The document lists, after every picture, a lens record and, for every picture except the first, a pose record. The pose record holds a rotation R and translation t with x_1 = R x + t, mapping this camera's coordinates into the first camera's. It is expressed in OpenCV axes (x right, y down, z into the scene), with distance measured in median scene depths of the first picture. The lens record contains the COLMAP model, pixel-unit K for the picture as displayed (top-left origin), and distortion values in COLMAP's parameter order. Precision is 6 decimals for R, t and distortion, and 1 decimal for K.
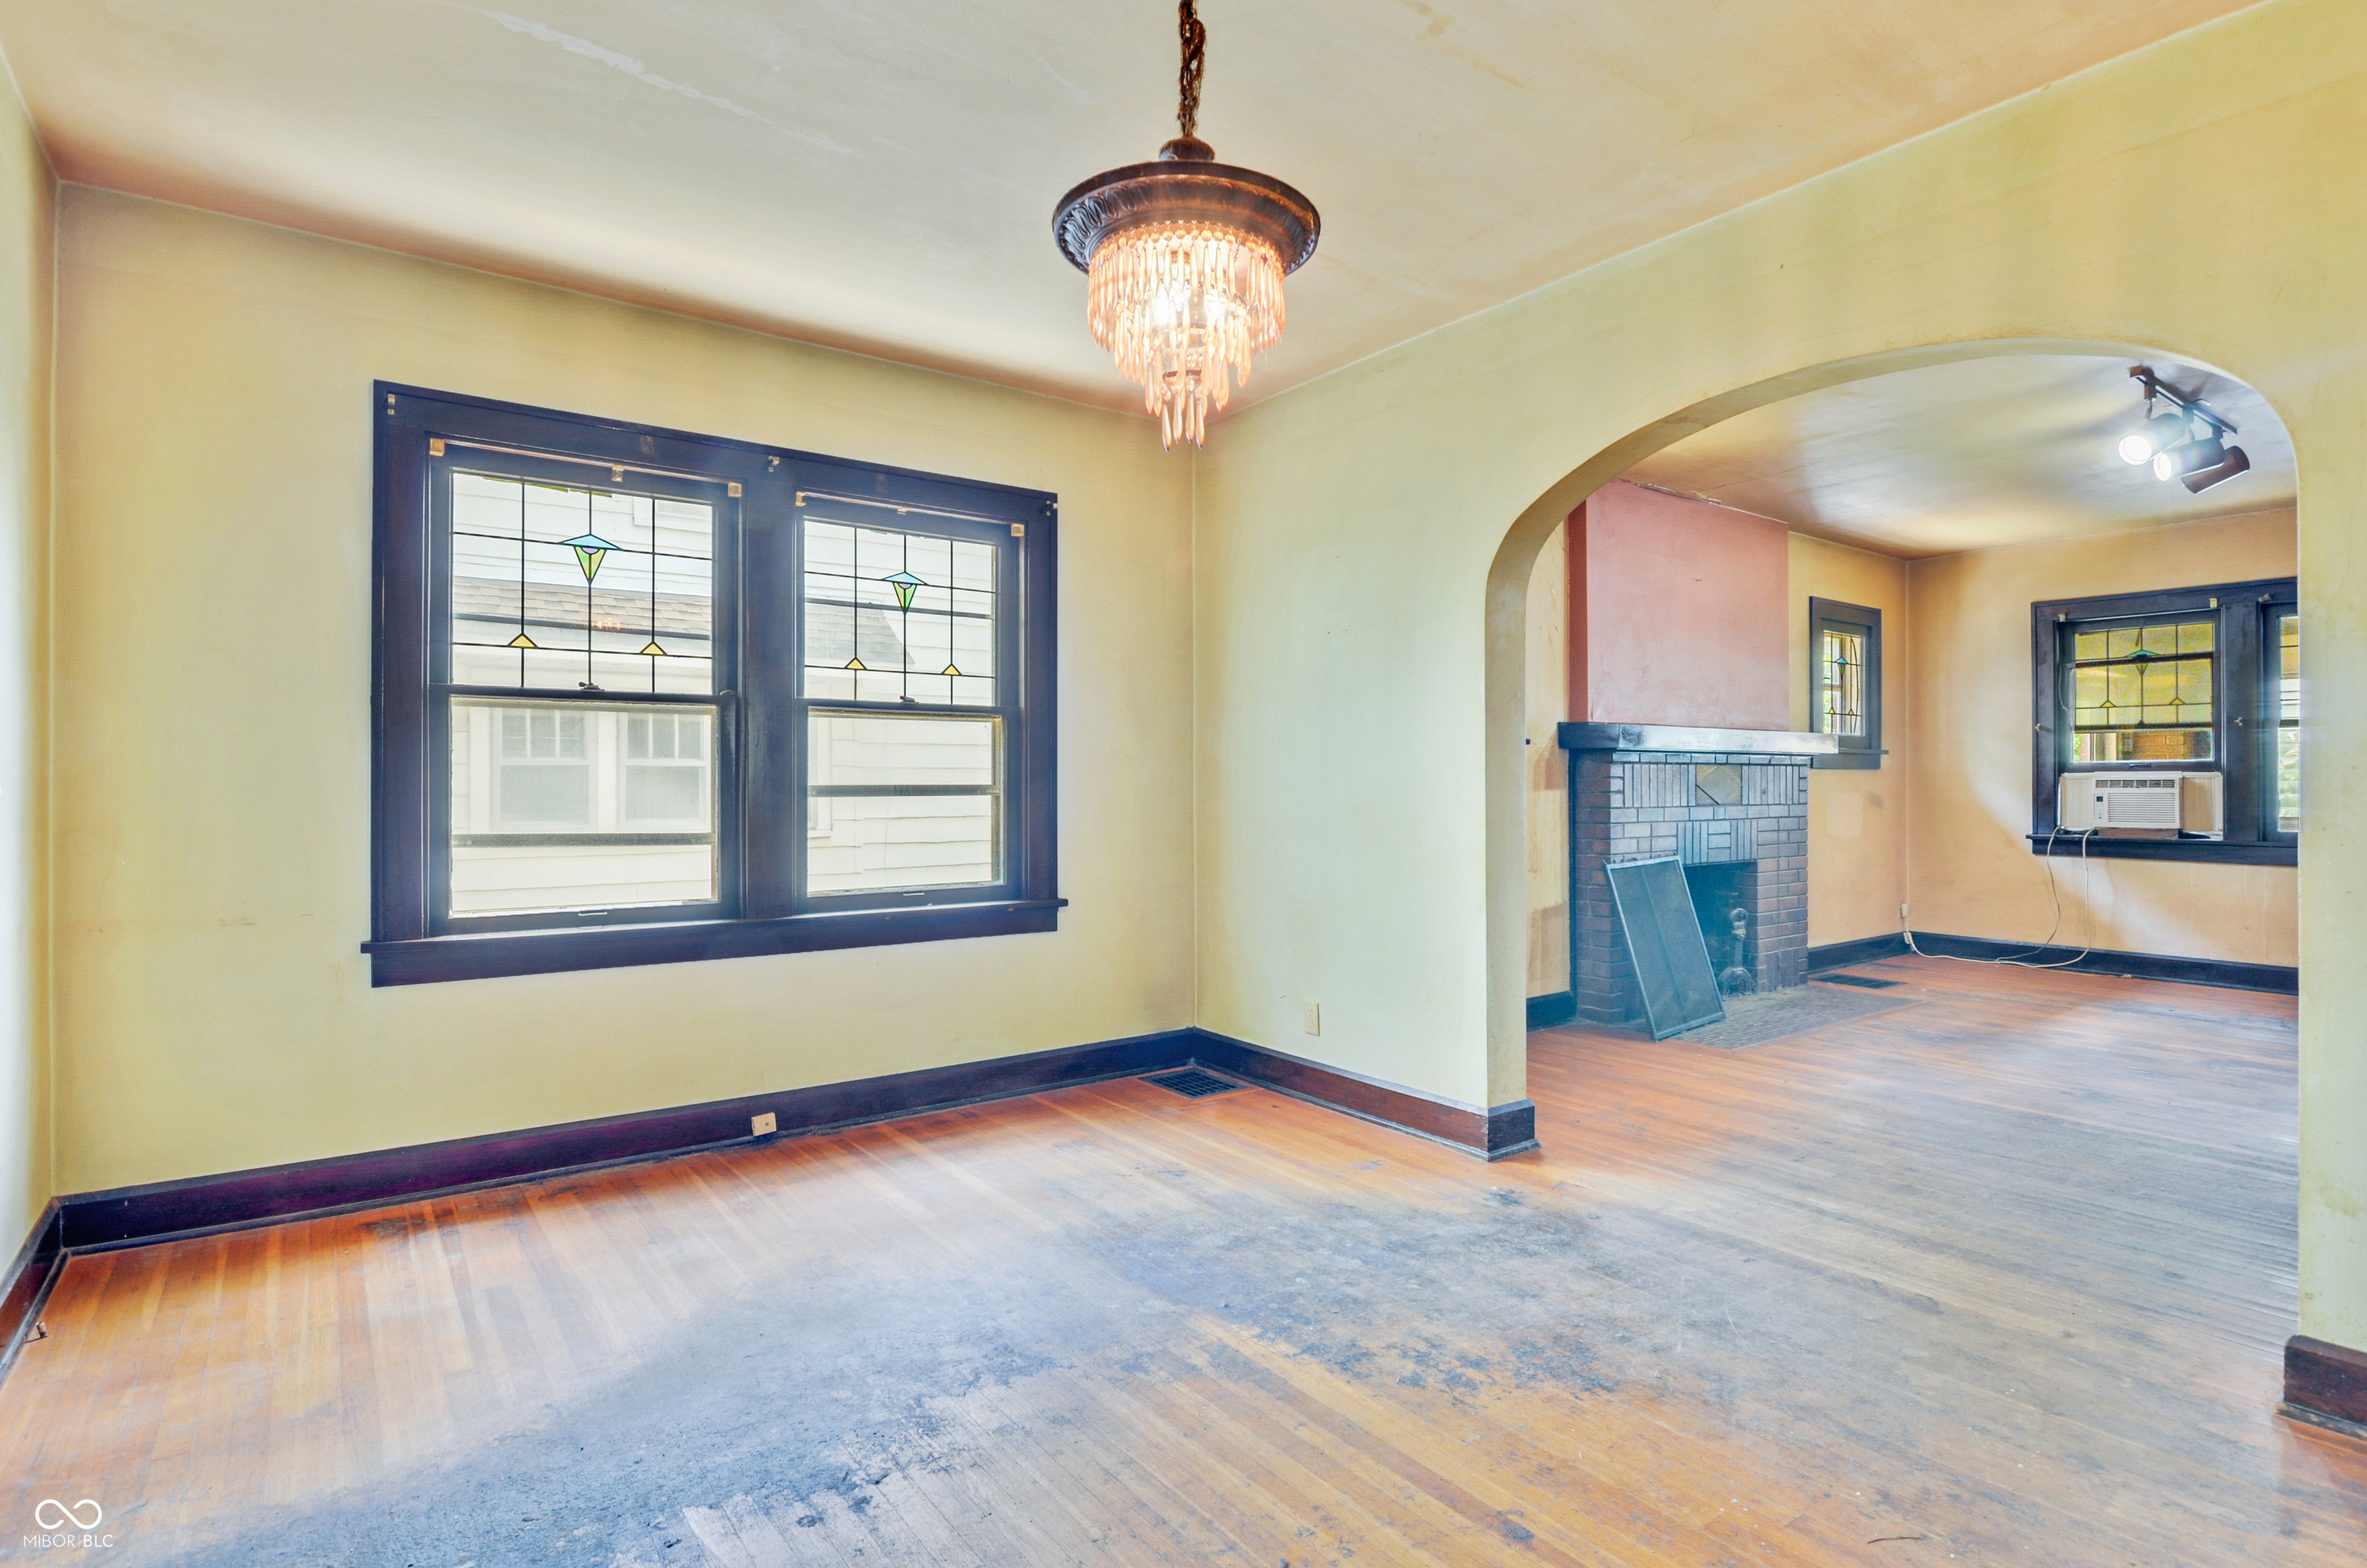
lens RADIAL K [[1180.4, 0, 1177.4], [0, 1180.4, 772.8], [0, 0, 1]] dist [-0.013987, -0.002203]
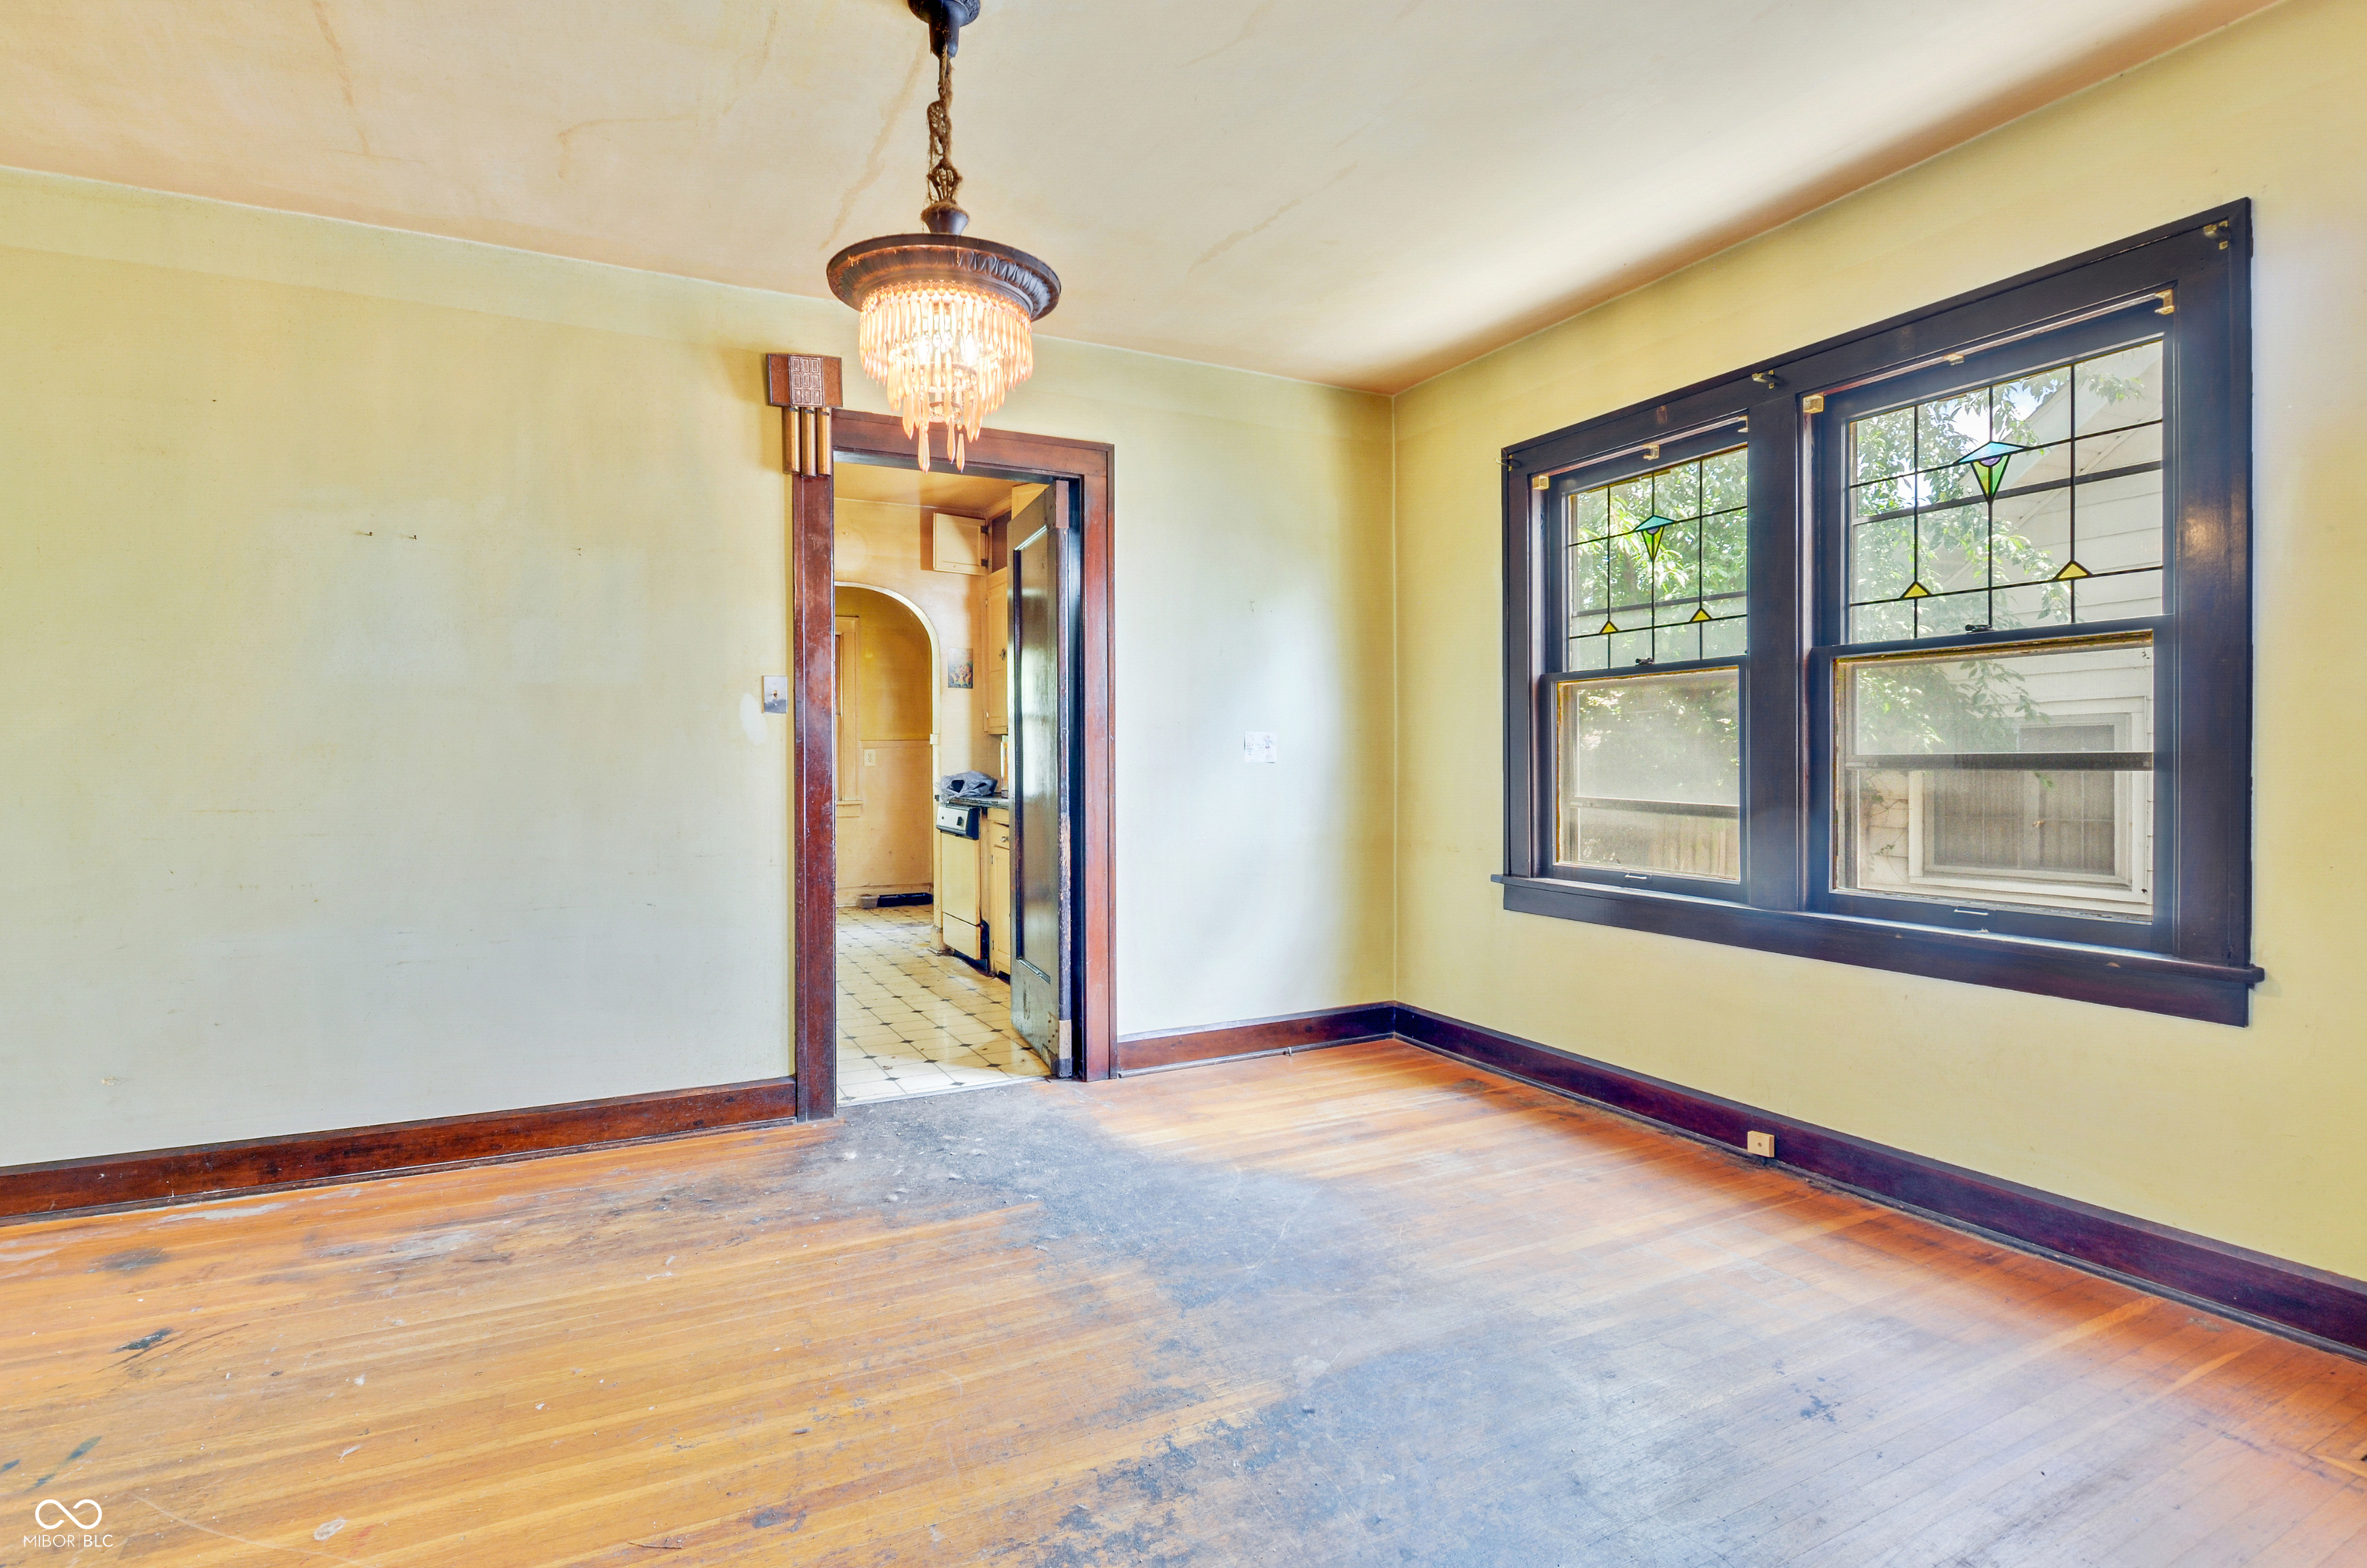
lens RADIAL K [[1180.4, 0, 1186.3], [0, 1180.4, 768.0], [0, 0, 1]] dist [-0.013987, -0.002203]
pose [[-0.155681, 0.008501, -0.987771, 0.595655], [0.014956, 0.999869, 0.006248, 0.008522], [0.987694, -0.013800, -0.155788, 0.747913]]
